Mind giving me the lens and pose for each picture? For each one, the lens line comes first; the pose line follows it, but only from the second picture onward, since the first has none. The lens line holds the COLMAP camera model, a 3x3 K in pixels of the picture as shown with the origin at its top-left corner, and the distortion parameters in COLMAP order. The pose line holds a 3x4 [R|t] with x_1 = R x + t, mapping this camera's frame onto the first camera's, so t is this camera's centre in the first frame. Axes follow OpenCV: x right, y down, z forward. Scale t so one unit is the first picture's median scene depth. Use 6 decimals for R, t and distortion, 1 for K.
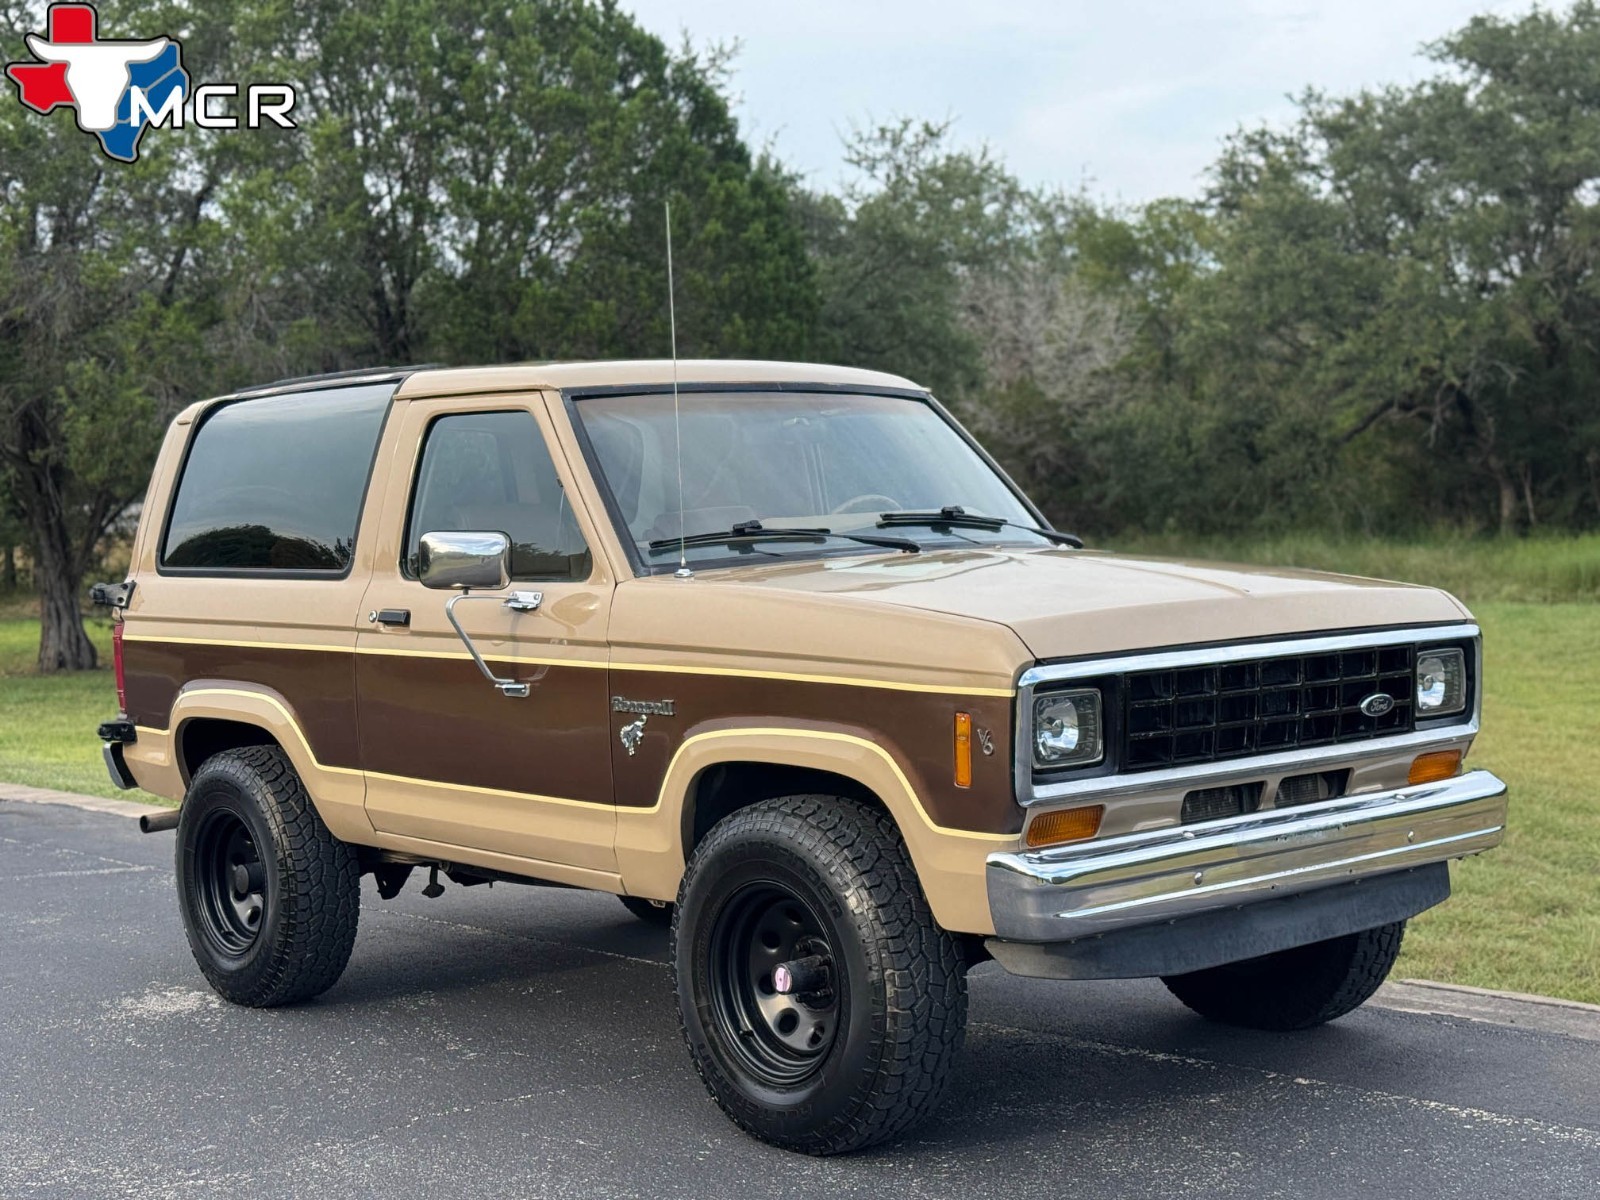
lens RADIAL K [[2305.8, 0, 805.0], [0, 2305.8, 604.0], [0, 0, 1]] dist [0.130090, 0.000000]
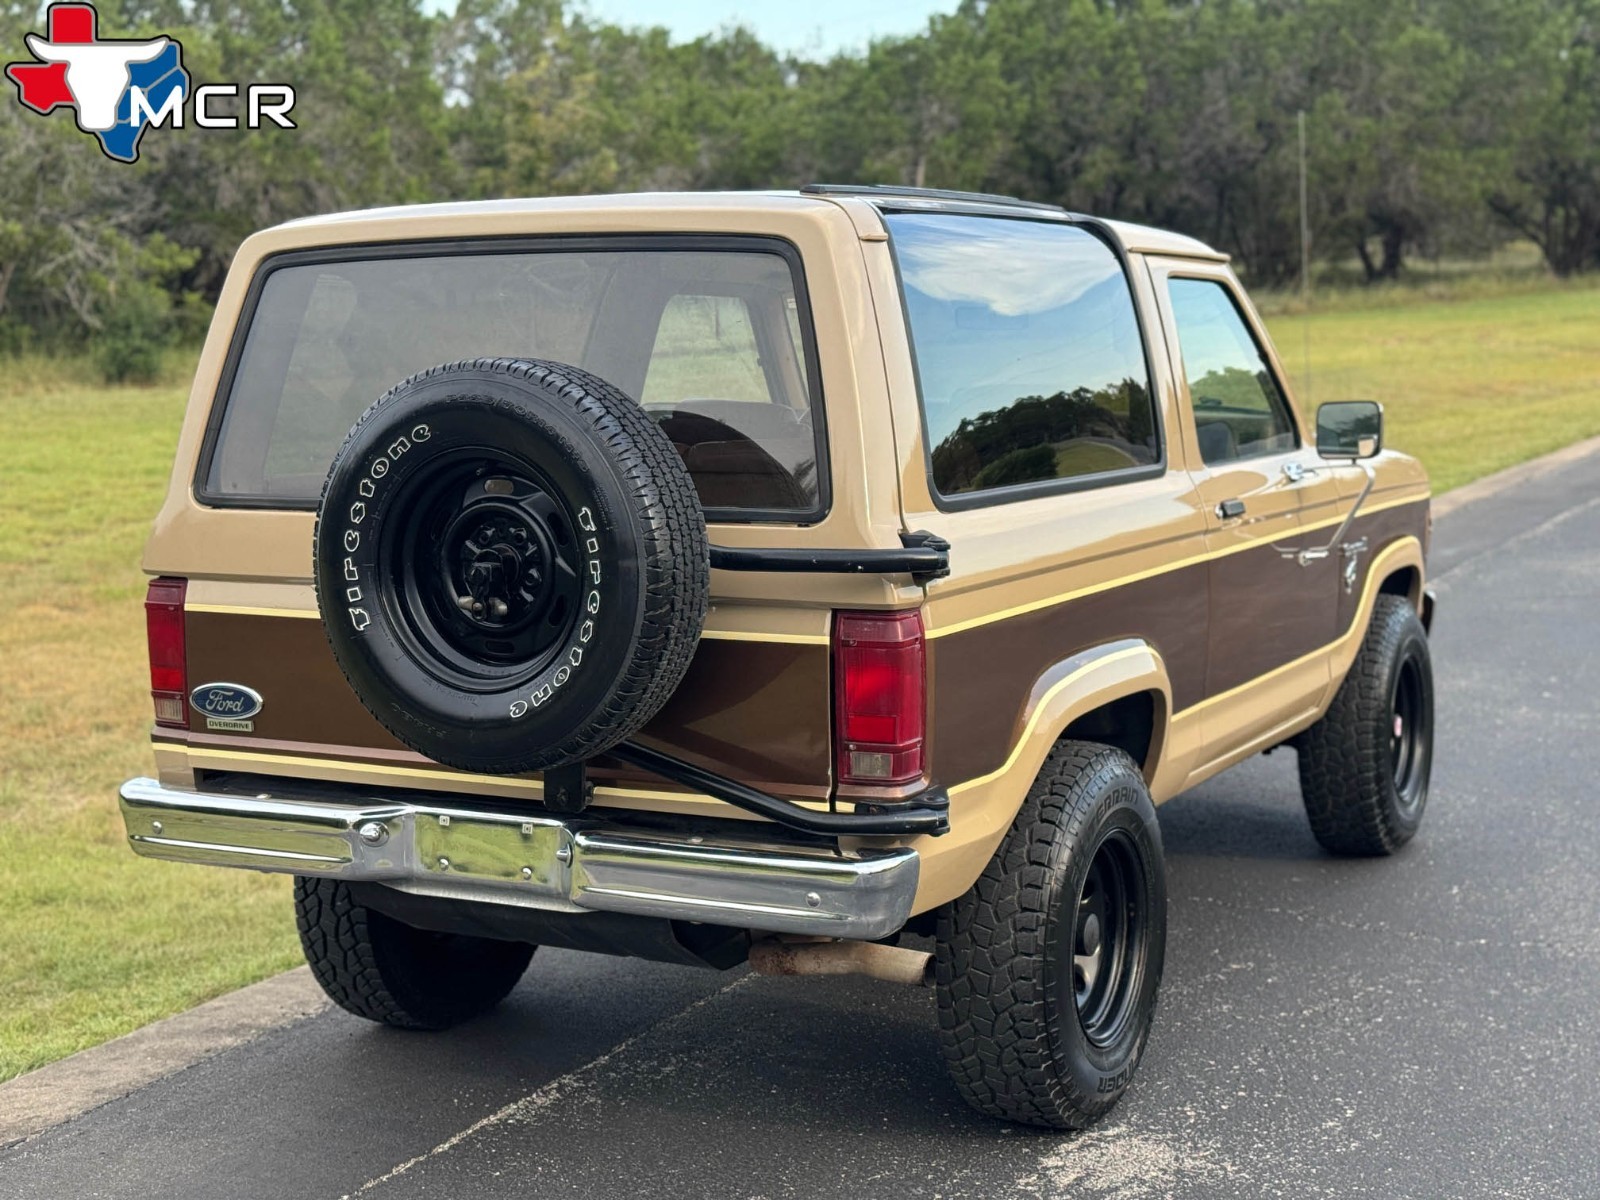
lens RADIAL K [[2305.8, 0, 791.4], [0, 2305.8, 608.4], [0, 0, 1]] dist [0.130090, 0.000000]
pose [[-0.362514, -0.069296, 0.929399, -0.998624], [0.071133, 0.992266, 0.101729, -0.061766], [-0.929260, 0.102989, -0.354781, 1.575389]]
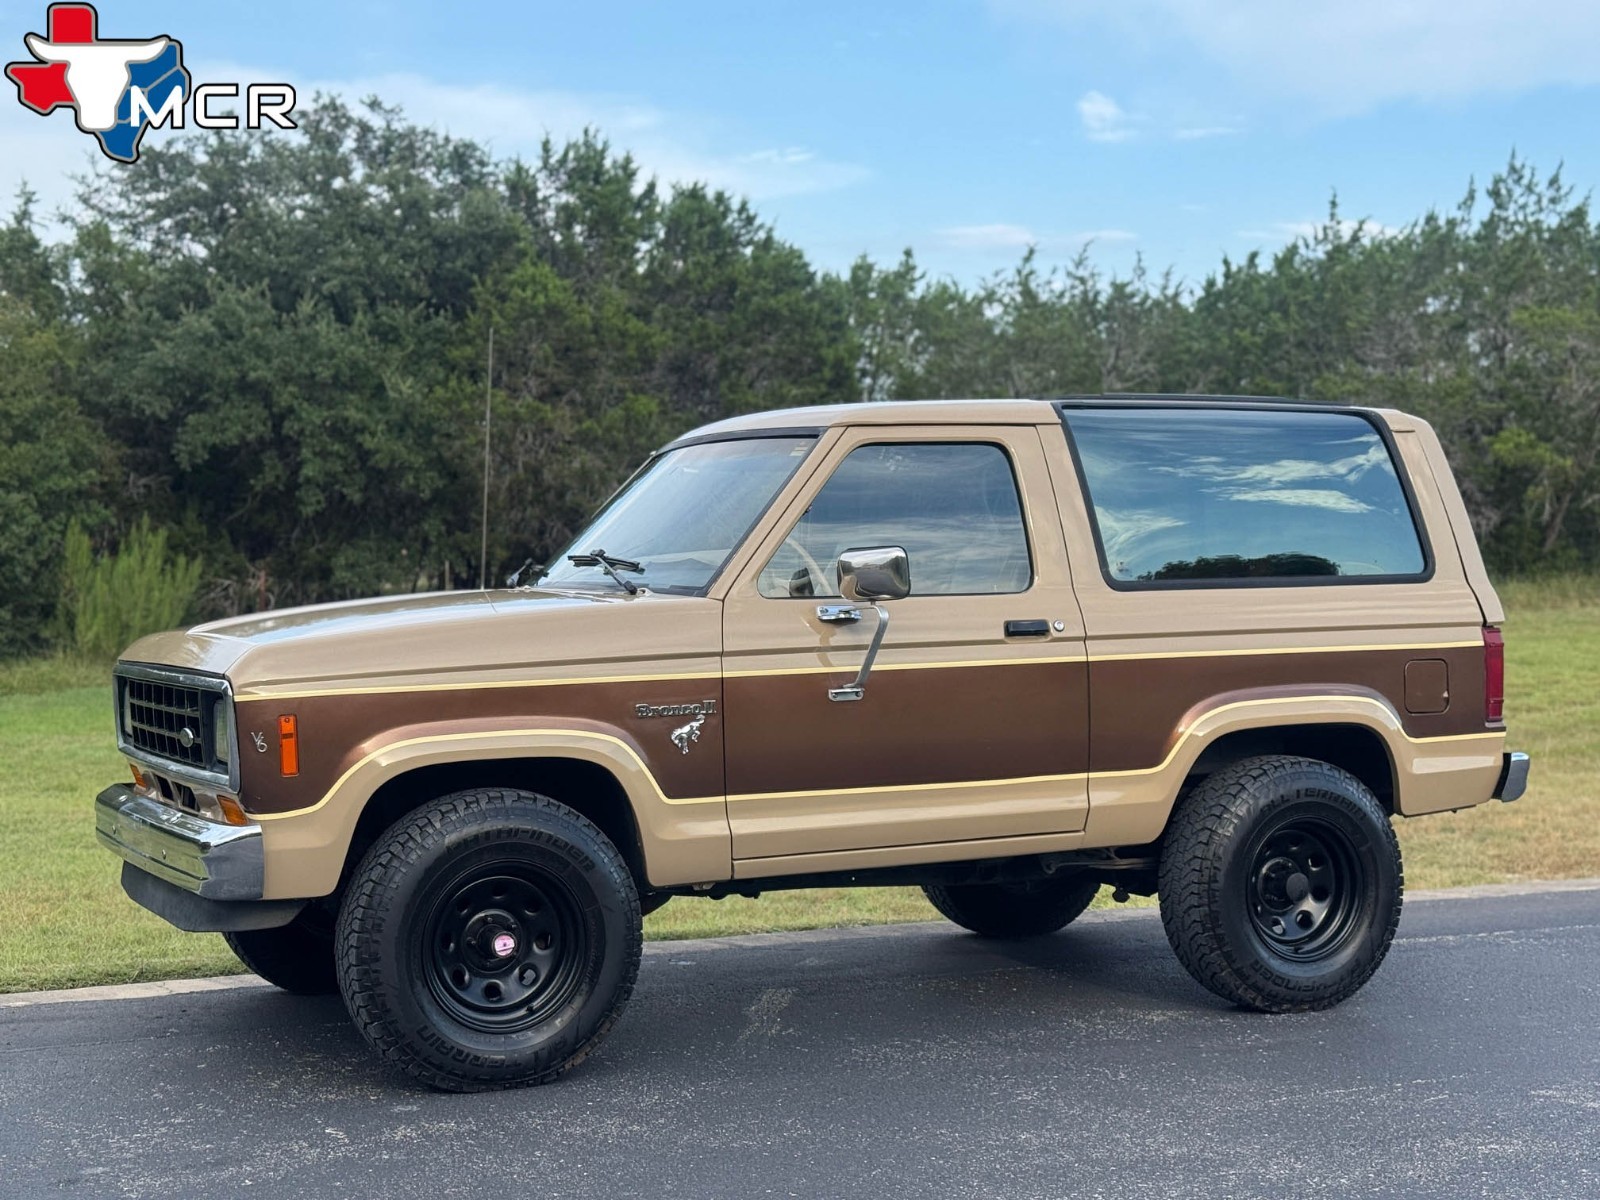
lens RADIAL K [[2305.8, 0, 797.5], [0, 2305.8, 604.5], [0, 0, 1]] dist [0.130090, 0.000000]
pose [[0.303347, 0.026528, 0.952511, -1.696296], [0.029676, 0.998865, -0.037270, 0.031123], [-0.952418, 0.039573, 0.302215, 1.305770]]
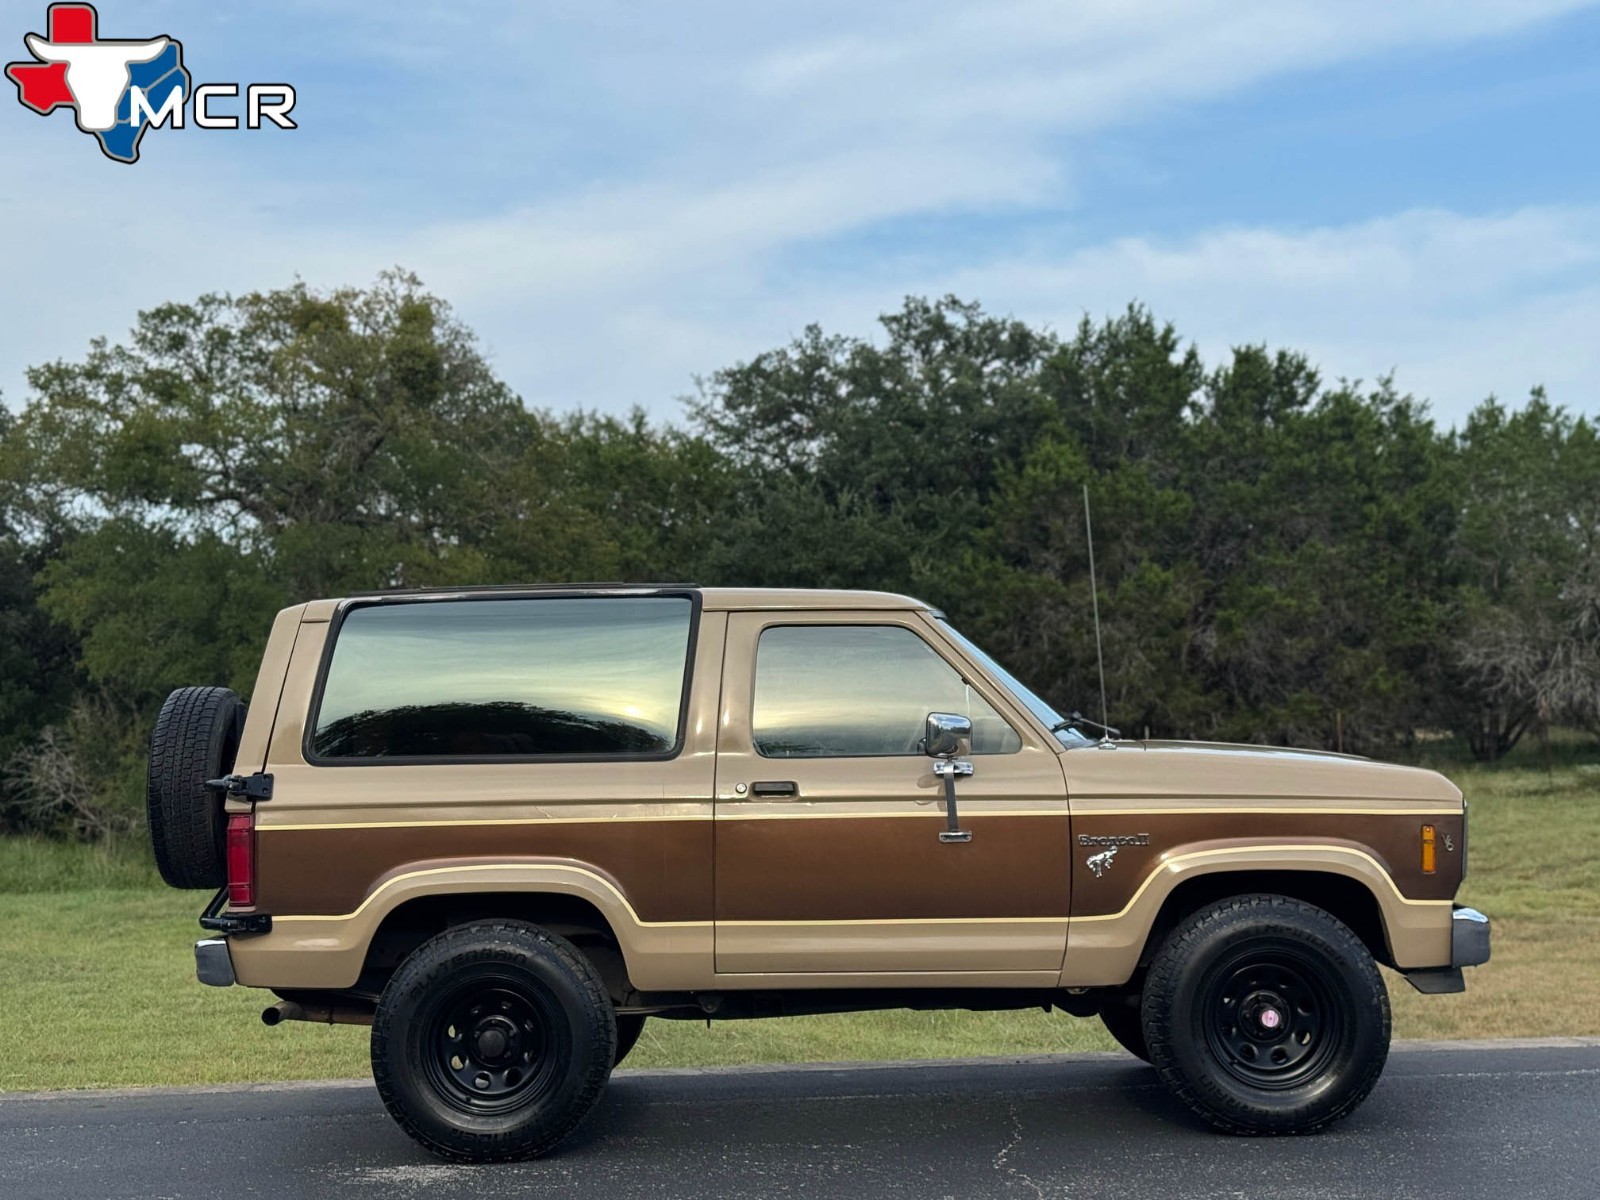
lens RADIAL K [[2305.8, 0, 819.4], [0, 2305.8, 594.9], [0, 0, 1]] dist [0.130090, 0.000000]
pose [[0.653455, 0.074734, 0.753267, -1.162644], [0.032115, 0.991481, -0.126228, 0.063315], [-0.756284, 0.106676, 0.645489, 0.202107]]
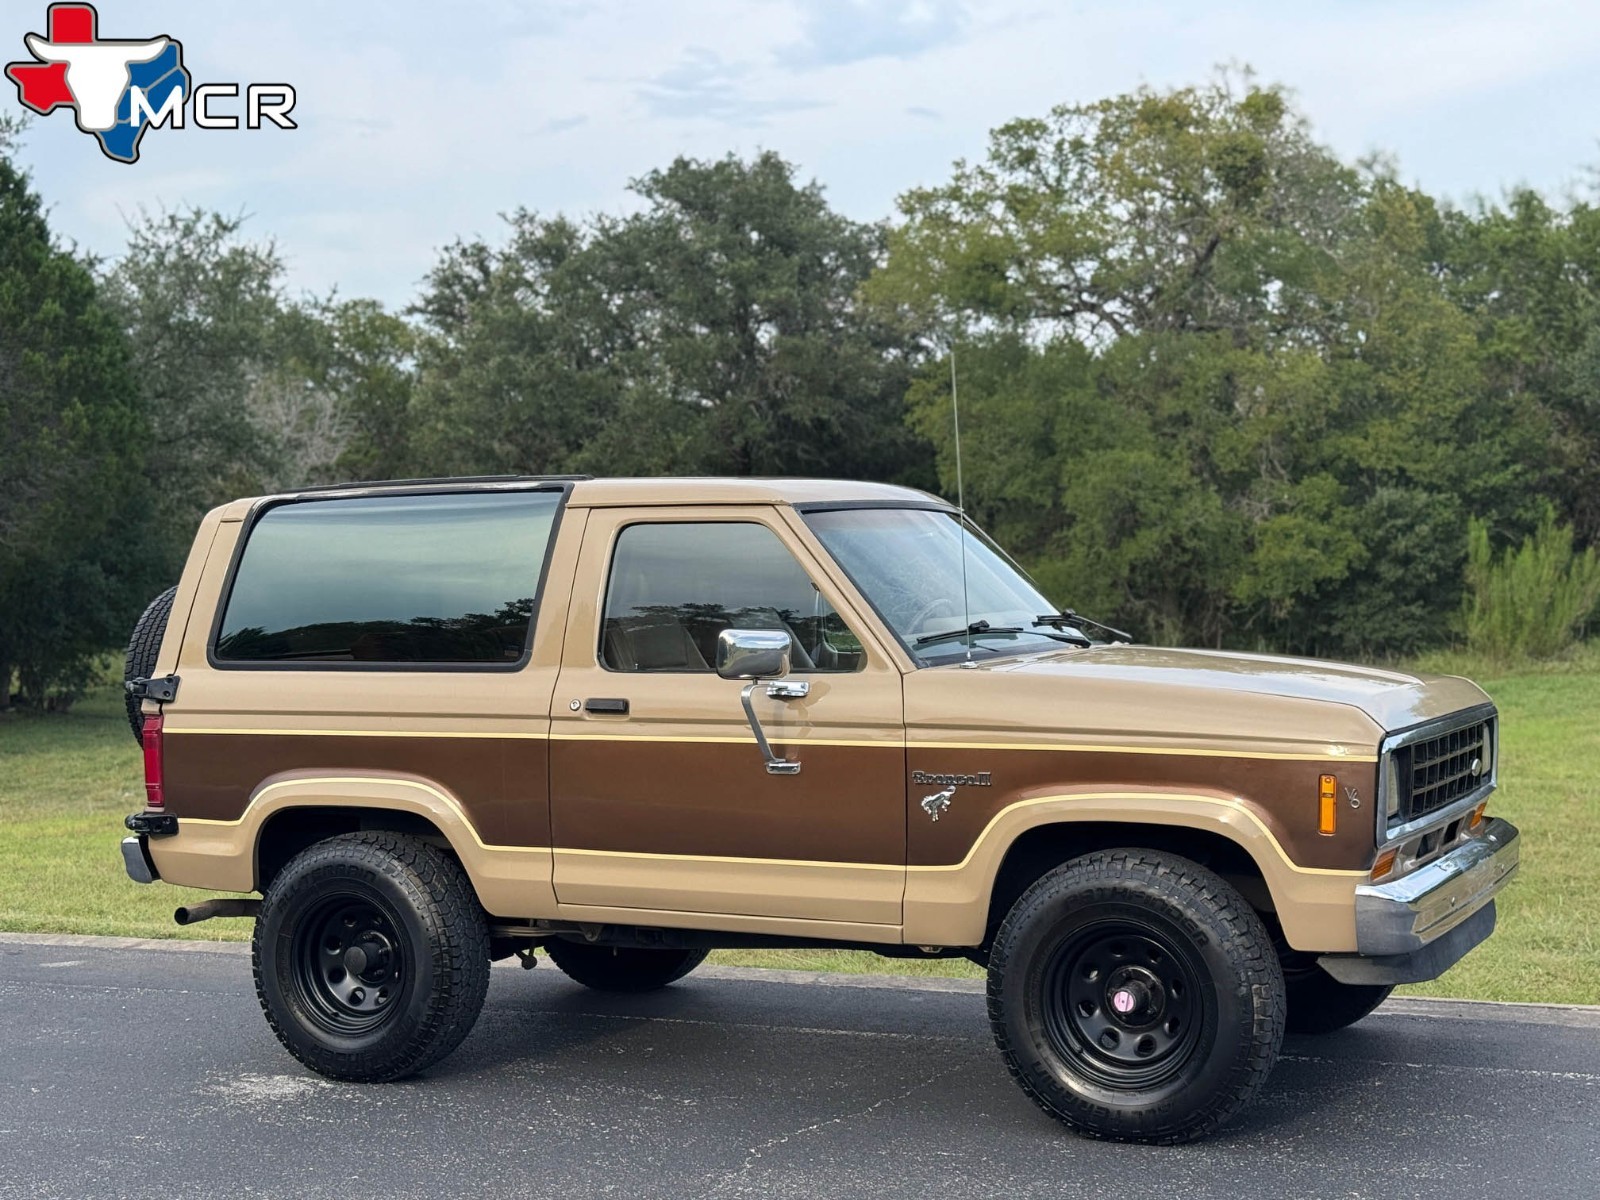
lens RADIAL K [[2305.8, 0, 810.3], [0, 2305.8, 600.6], [0, 0, 1]] dist [0.130090, 0.000000]
pose [[0.921740, 0.010812, 0.387657, -0.551312], [0.005918, 0.999103, -0.041937, 0.002530], [-0.387762, 0.040950, 0.920849, -0.052597]]
